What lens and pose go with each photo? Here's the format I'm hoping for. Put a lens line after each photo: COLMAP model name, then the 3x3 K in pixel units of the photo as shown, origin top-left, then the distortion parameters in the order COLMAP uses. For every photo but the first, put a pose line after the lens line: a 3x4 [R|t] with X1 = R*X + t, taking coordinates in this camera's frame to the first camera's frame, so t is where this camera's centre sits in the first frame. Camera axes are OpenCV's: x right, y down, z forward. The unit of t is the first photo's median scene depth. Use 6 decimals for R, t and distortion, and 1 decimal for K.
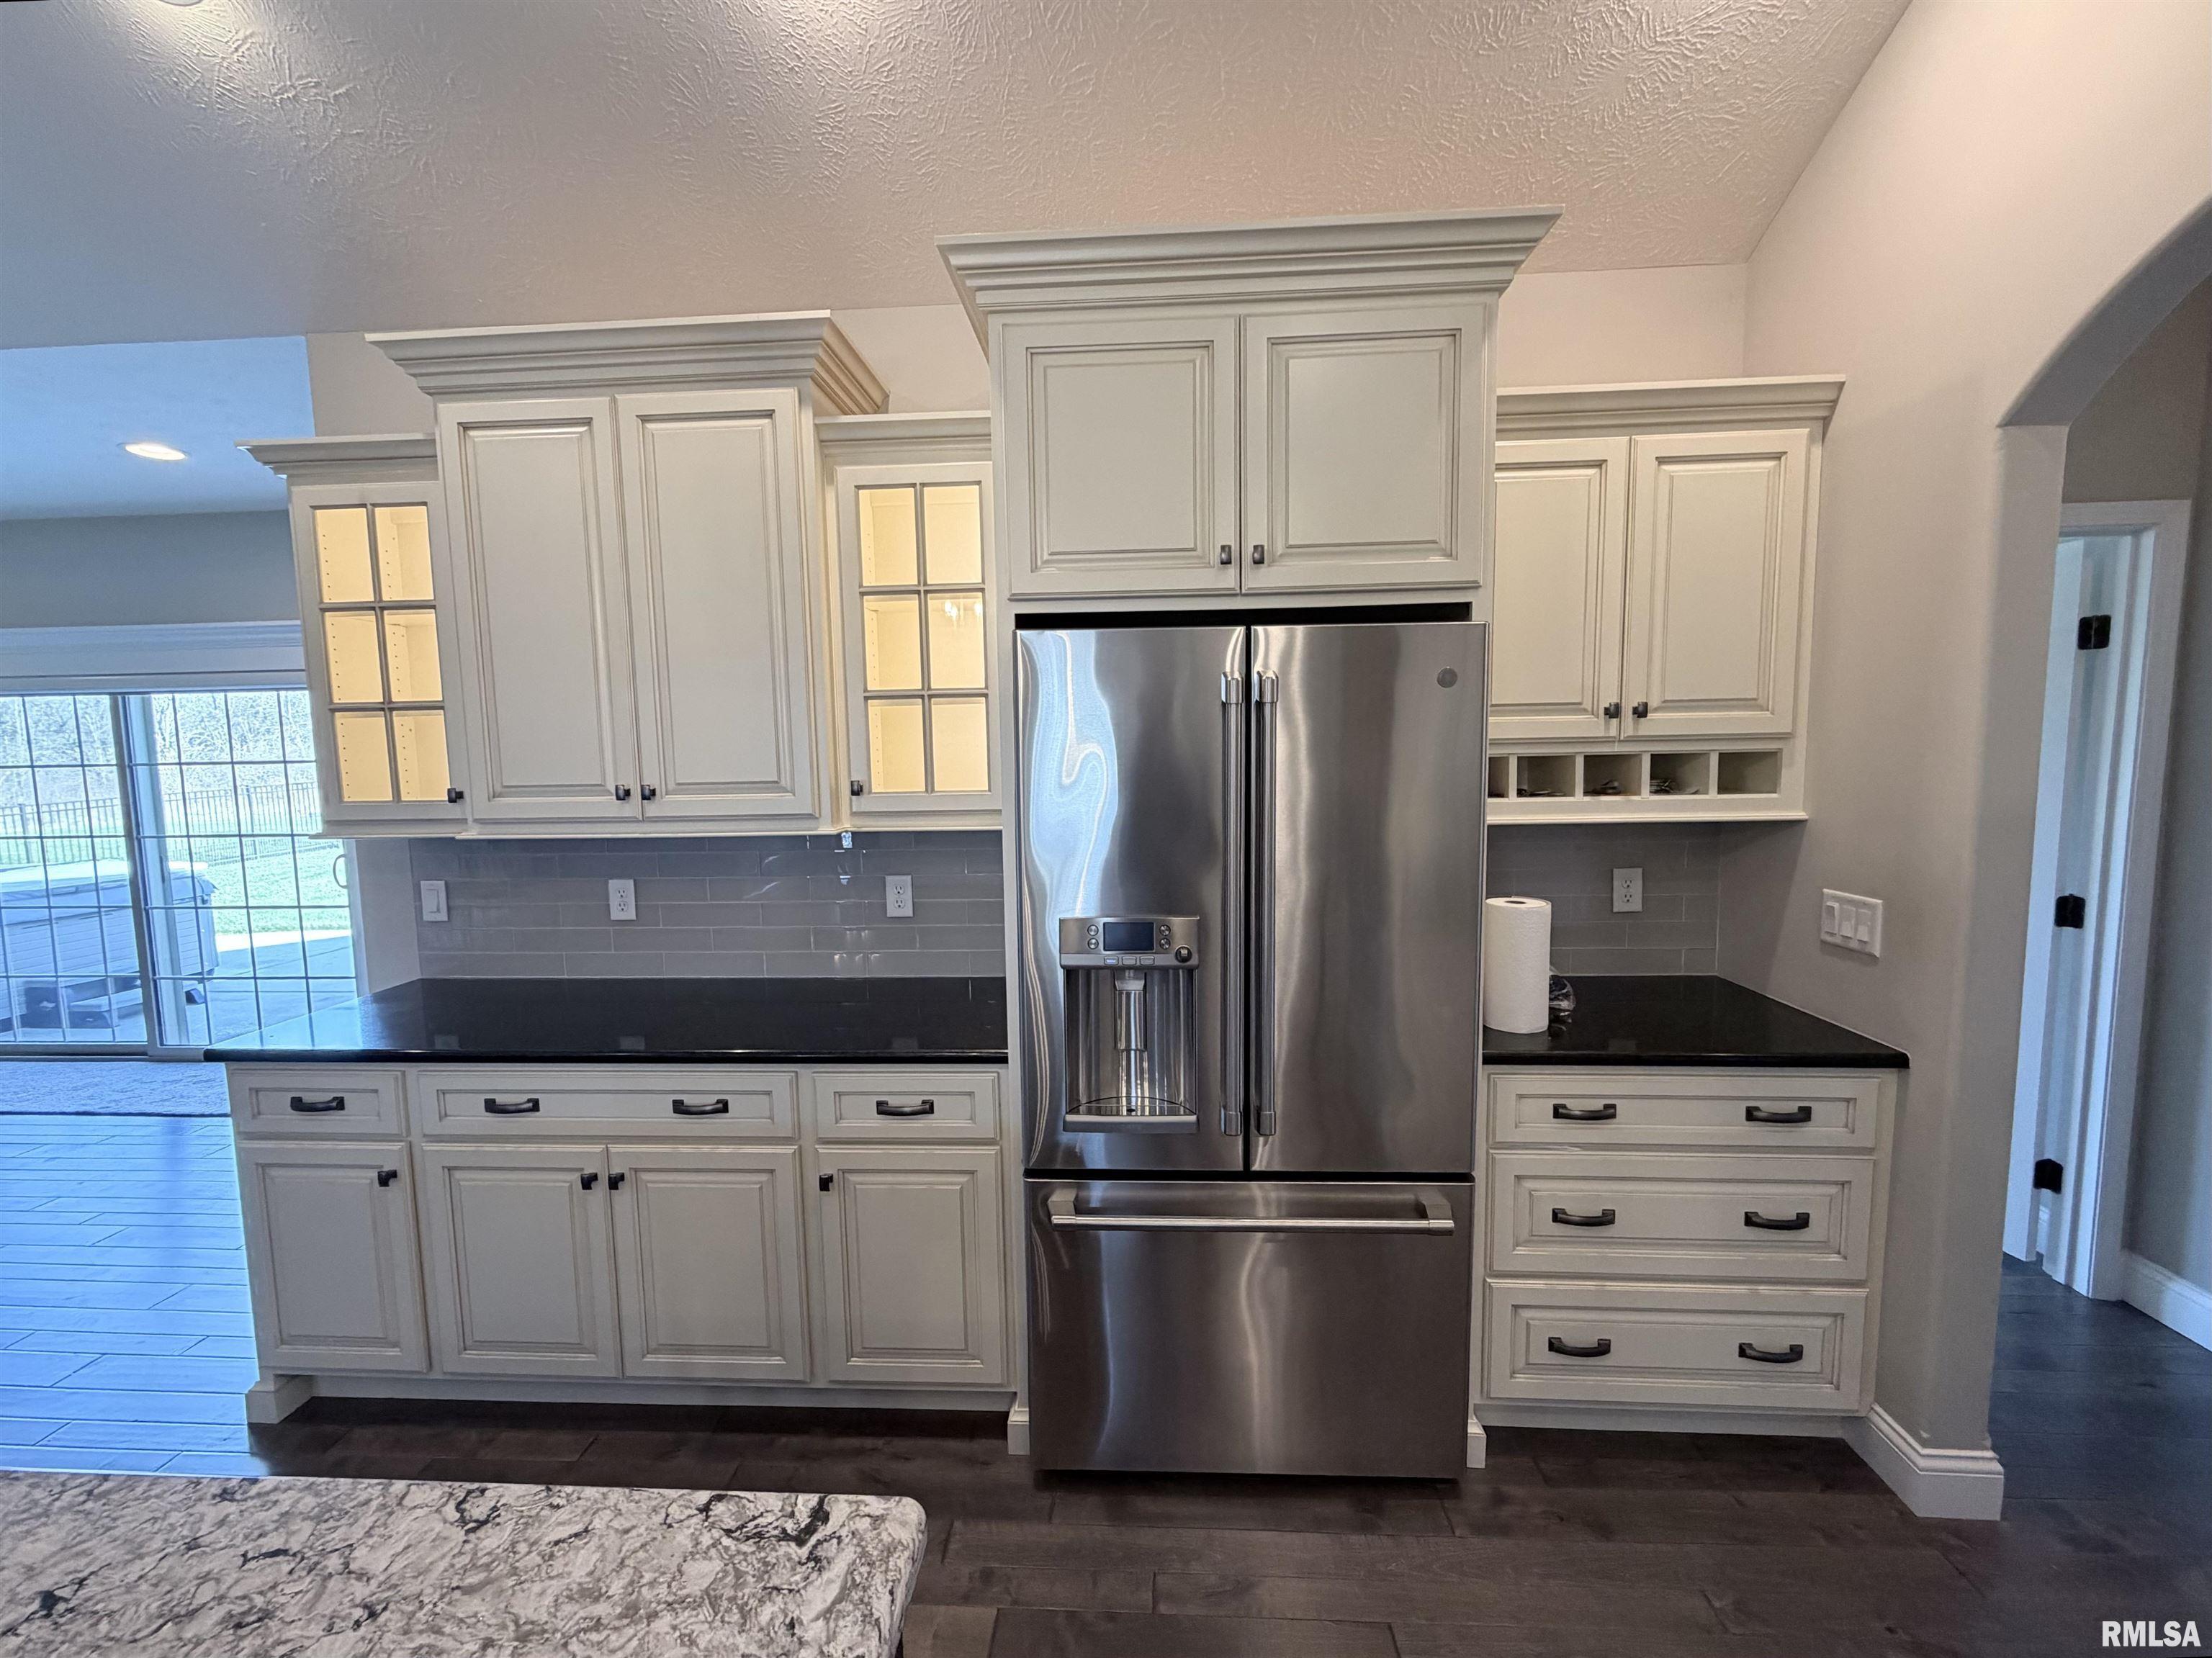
lens RADIAL K [[919.8, 0, 1099.6], [0, 919.8, 832.7], [0, 0, 1]] dist [0.000474, -0.000324]
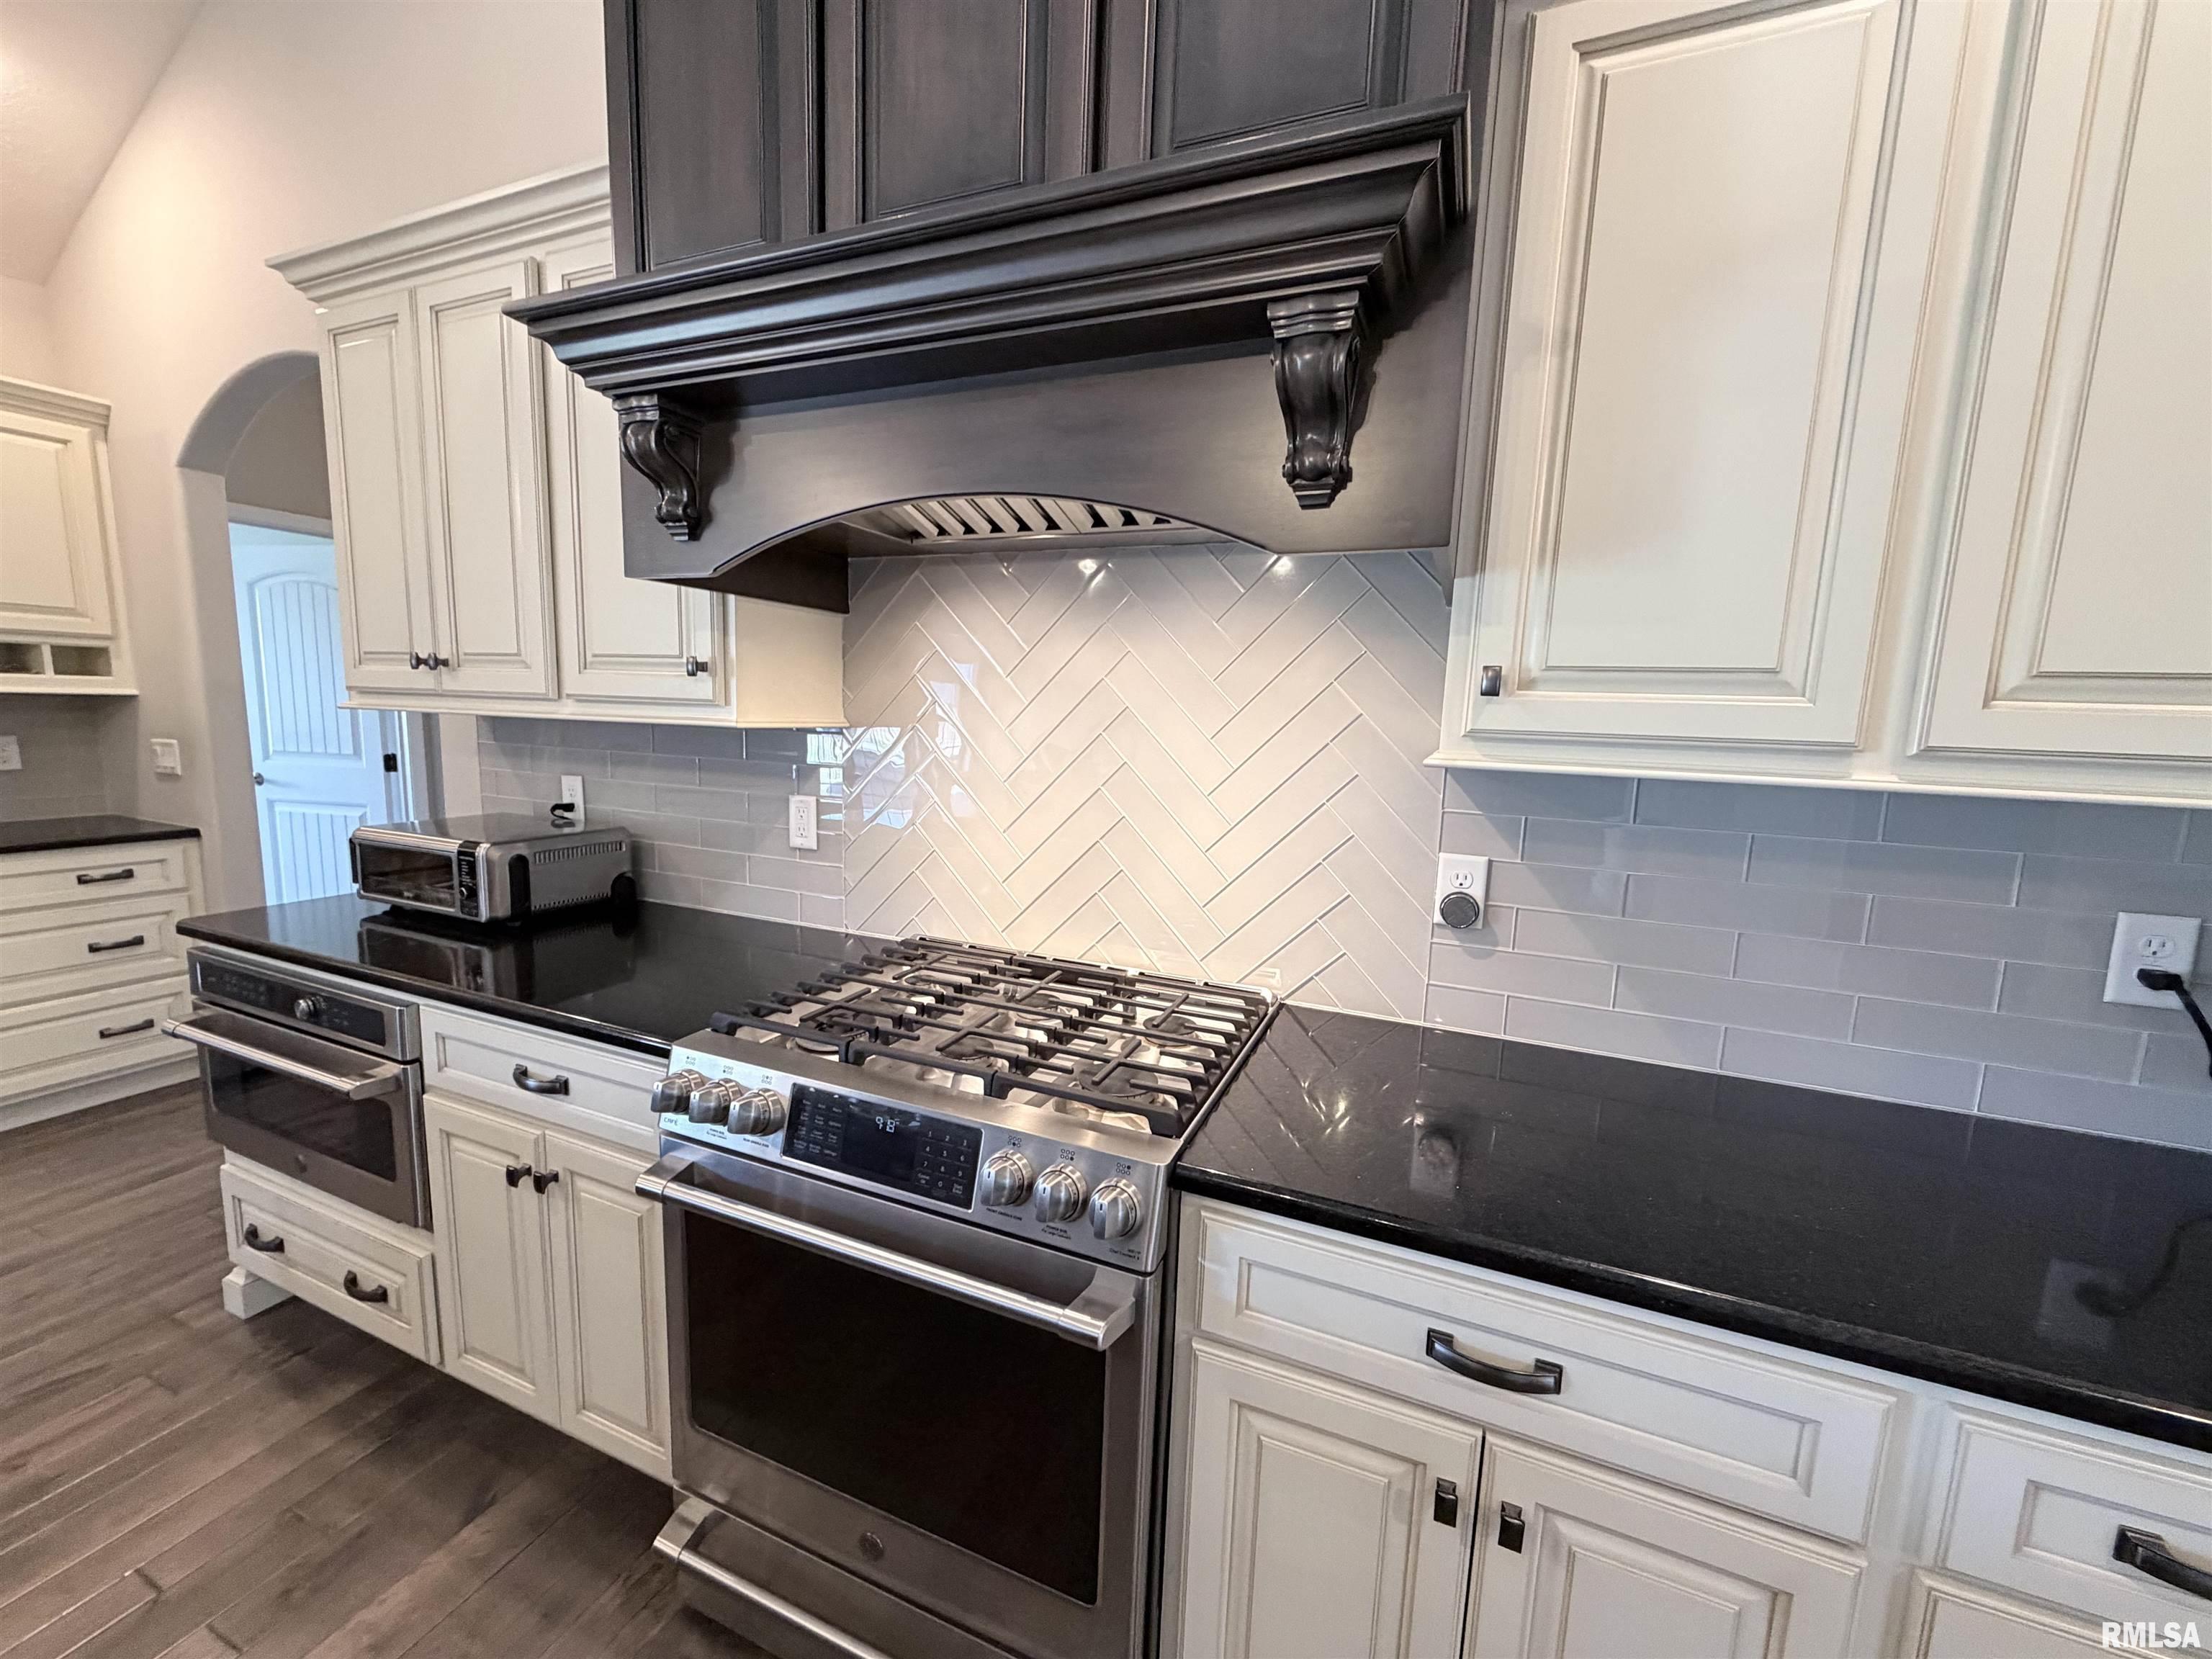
lens RADIAL K [[880.3, 0, 1100.1], [0, 880.3, 832.2], [0, 0, 1]] dist [-0.002218, 0.000970]
pose [[0.338800, -0.100543, 0.935471, -0.075211], [0.051449, 0.994766, 0.088283, 0.170464], [-0.939450, 0.018219, 0.342200, -1.018303]]
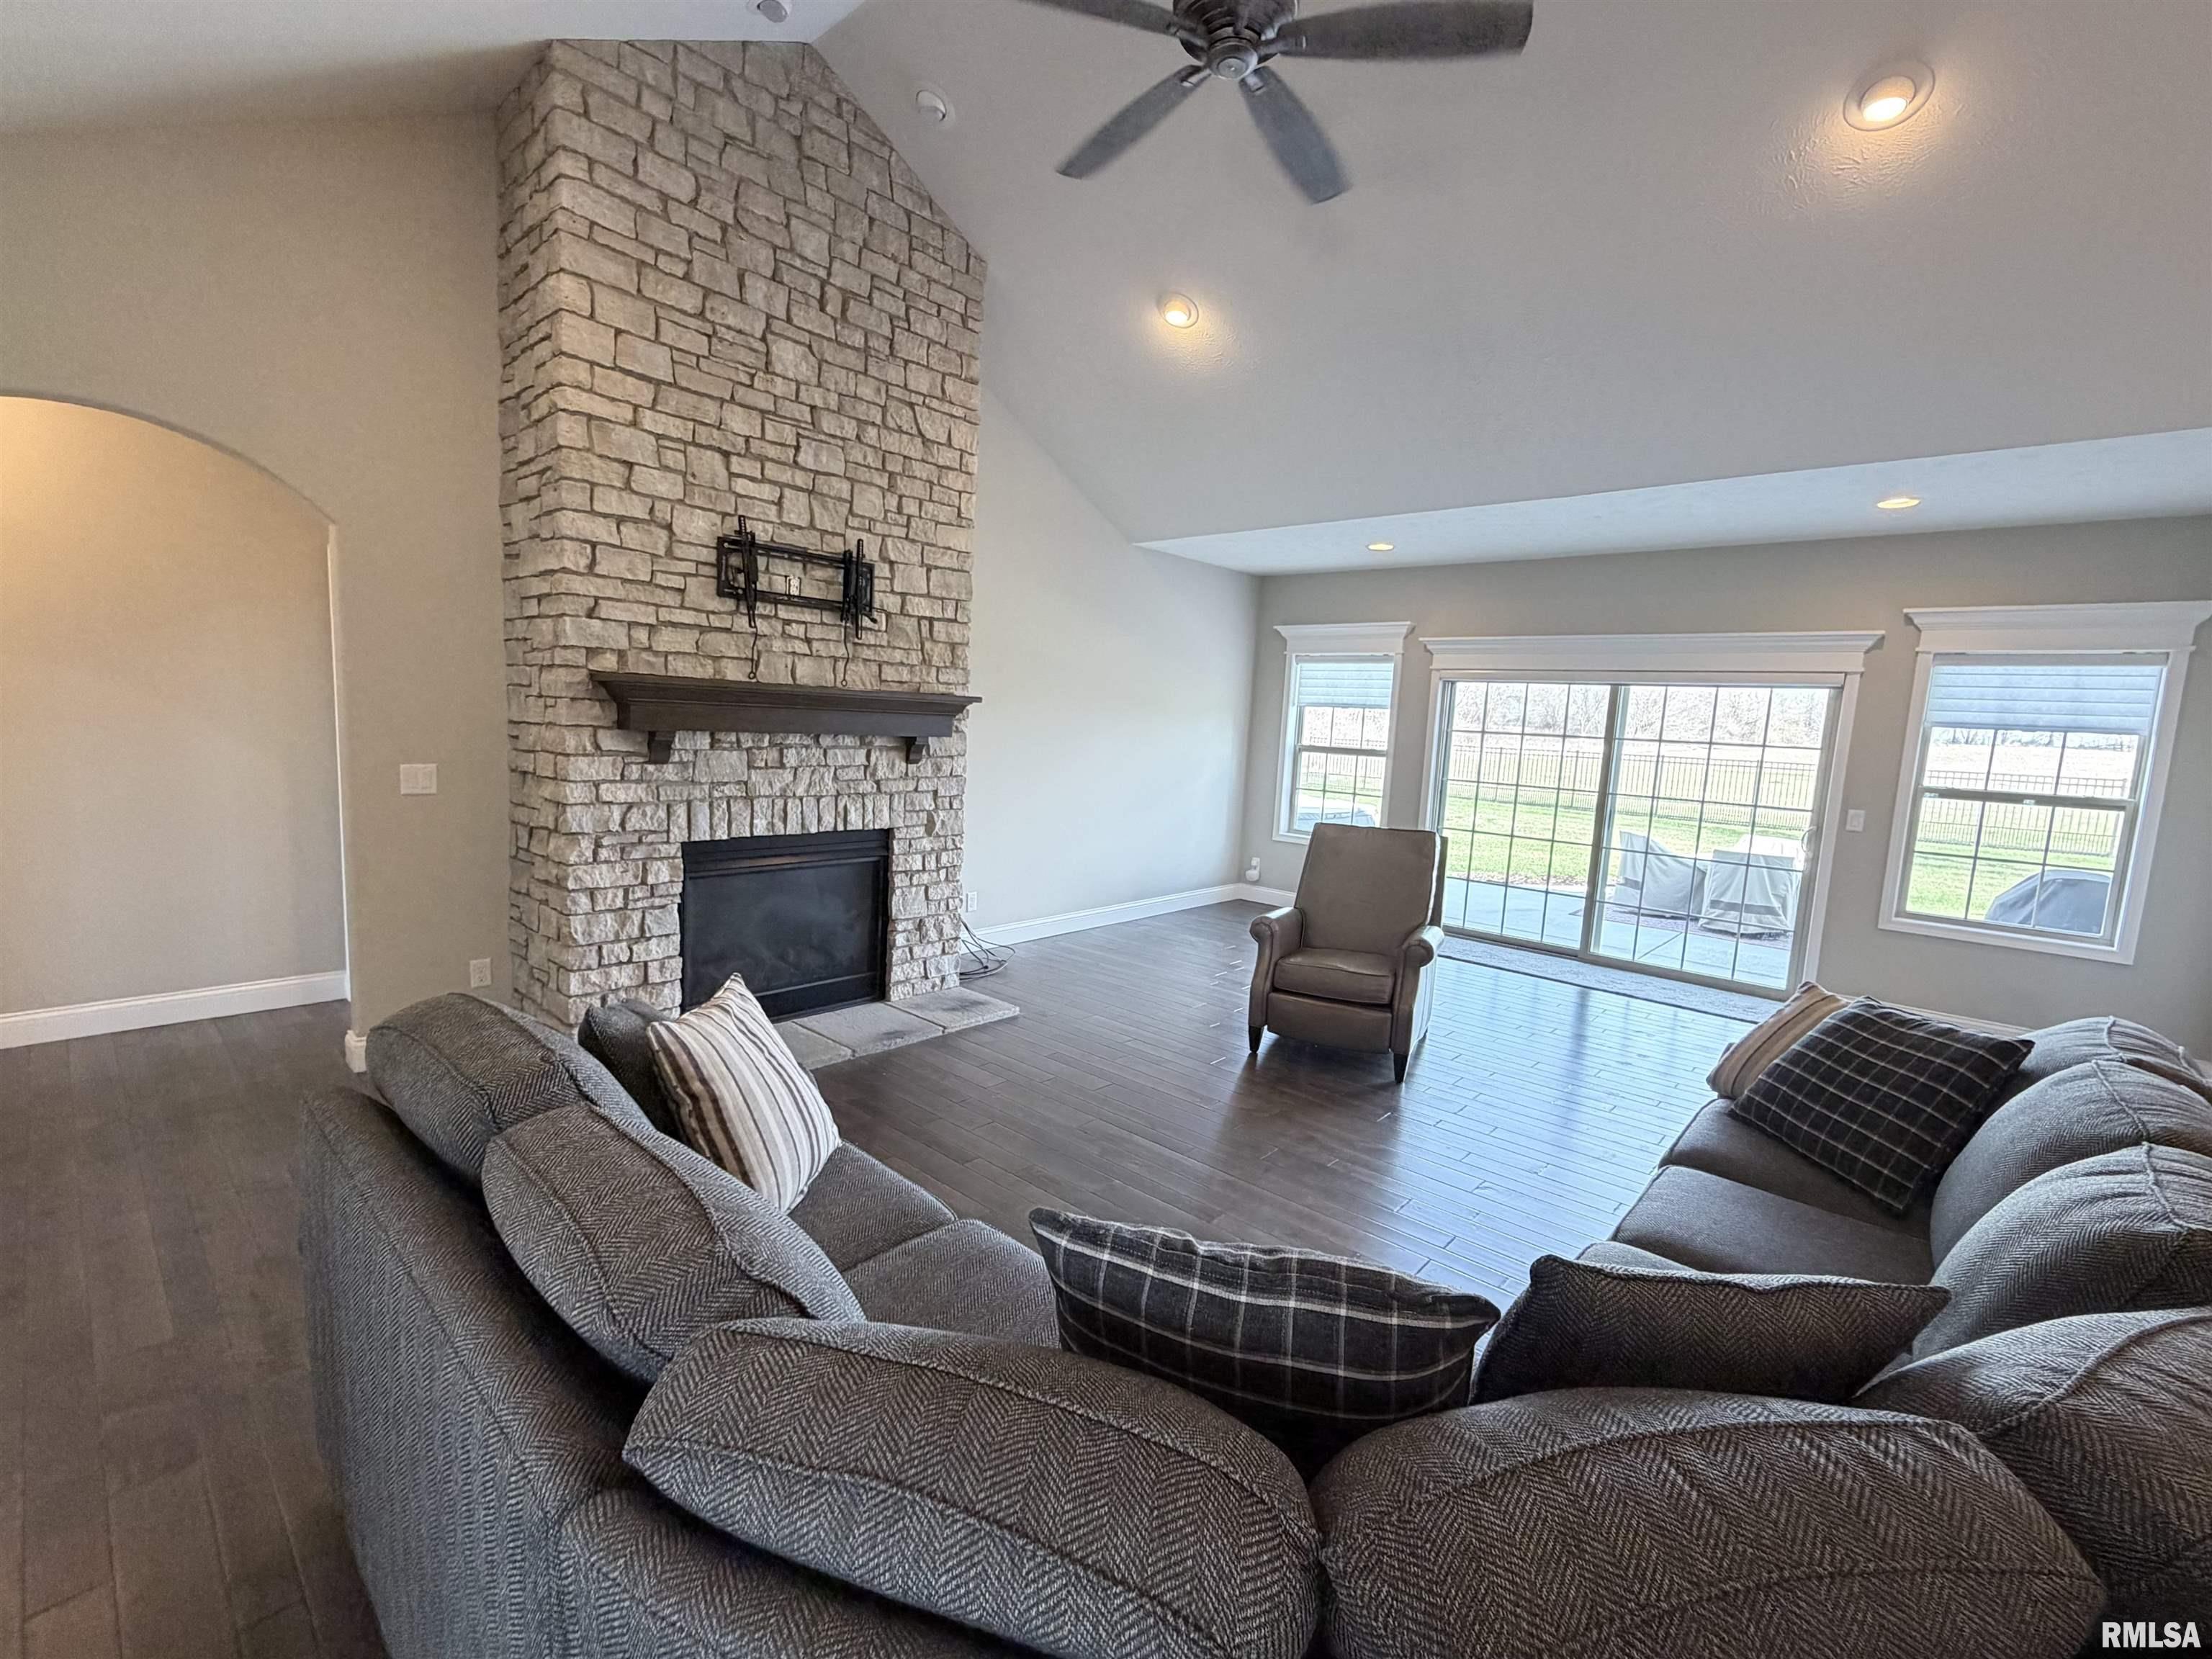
lens RADIAL K [[942.6, 0, 1086.5], [0, 942.6, 828.7], [0, 0, 1]] dist [0.001405, -0.000532]
pose [[0.771753, 0.132849, -0.621891, -1.764803], [-0.125956, 0.990494, 0.055283, 0.168141], [0.623324, 0.035666, 0.781150, -1.174396]]
